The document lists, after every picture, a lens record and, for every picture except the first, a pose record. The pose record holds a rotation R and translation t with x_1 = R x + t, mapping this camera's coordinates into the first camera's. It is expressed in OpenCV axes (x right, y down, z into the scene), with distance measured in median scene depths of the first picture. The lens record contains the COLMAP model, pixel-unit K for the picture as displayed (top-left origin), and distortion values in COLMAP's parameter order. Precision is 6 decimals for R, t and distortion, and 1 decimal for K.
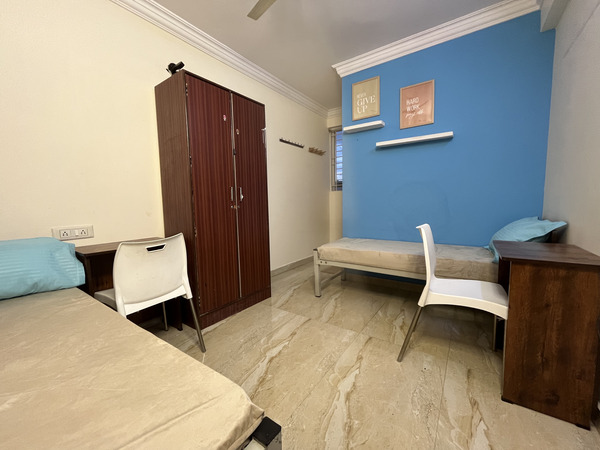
lens RADIAL K [[244.6, 0, 297.6], [0, 244.6, 224.5], [0, 0, 1]] dist [-0.000503, -0.000506]
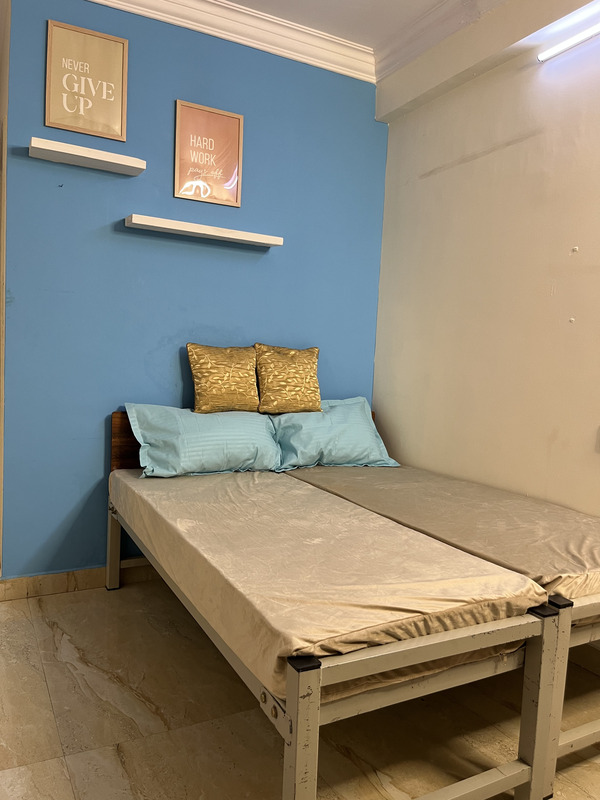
lens RADIAL K [[604.5, 0, 301.2], [0, 604.5, 403.3], [0, 0, 1]] dist [0.027609, -0.034937]
pose [[0.445503, -0.023587, 0.894970, -0.416475], [0.026960, 0.999553, 0.012923, -0.042464], [-0.894875, 0.018371, 0.445939, 0.343148]]
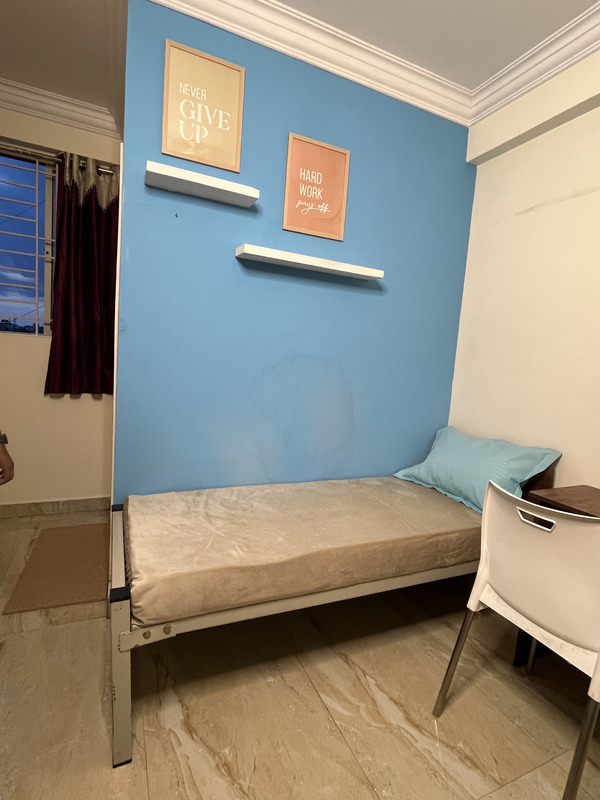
lens RADIAL K [[405.9, 0, 300.6], [0, 405.9, 397.6], [0, 0, 1]] dist [-0.000750, 0.000809]
pose [[0.501452, -0.028463, 0.864717, -0.186940], [-0.004032, 0.999371, 0.035234, -0.117146], [-0.865176, -0.021154, 0.501022, 0.600419]]
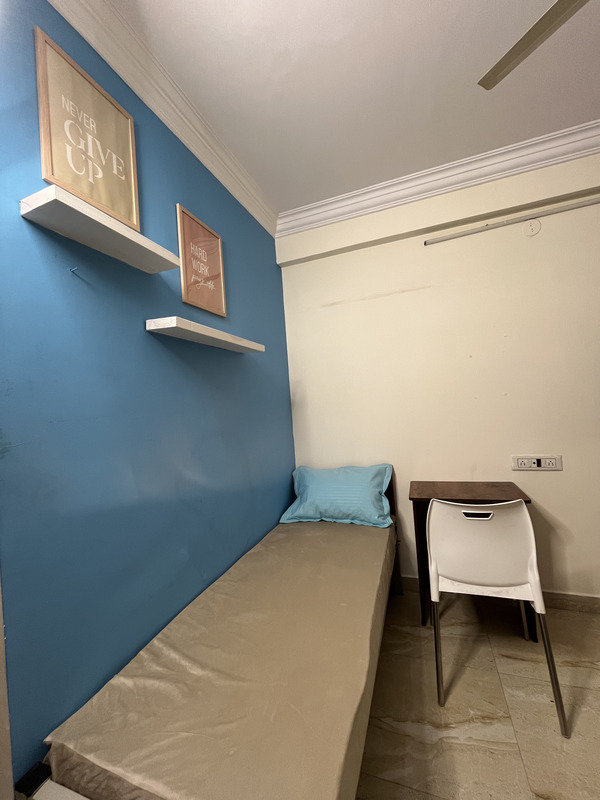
lens RADIAL K [[326.1, 0, 299.3], [0, 326.1, 398.3], [0, 0, 1]] dist [-0.000503, -0.000506]
pose [[-0.252267, 0.059916, 0.965801, -0.124307], [0.171372, 0.985071, -0.016349, -0.192940], [-0.952362, 0.161387, -0.258769, 0.969199]]
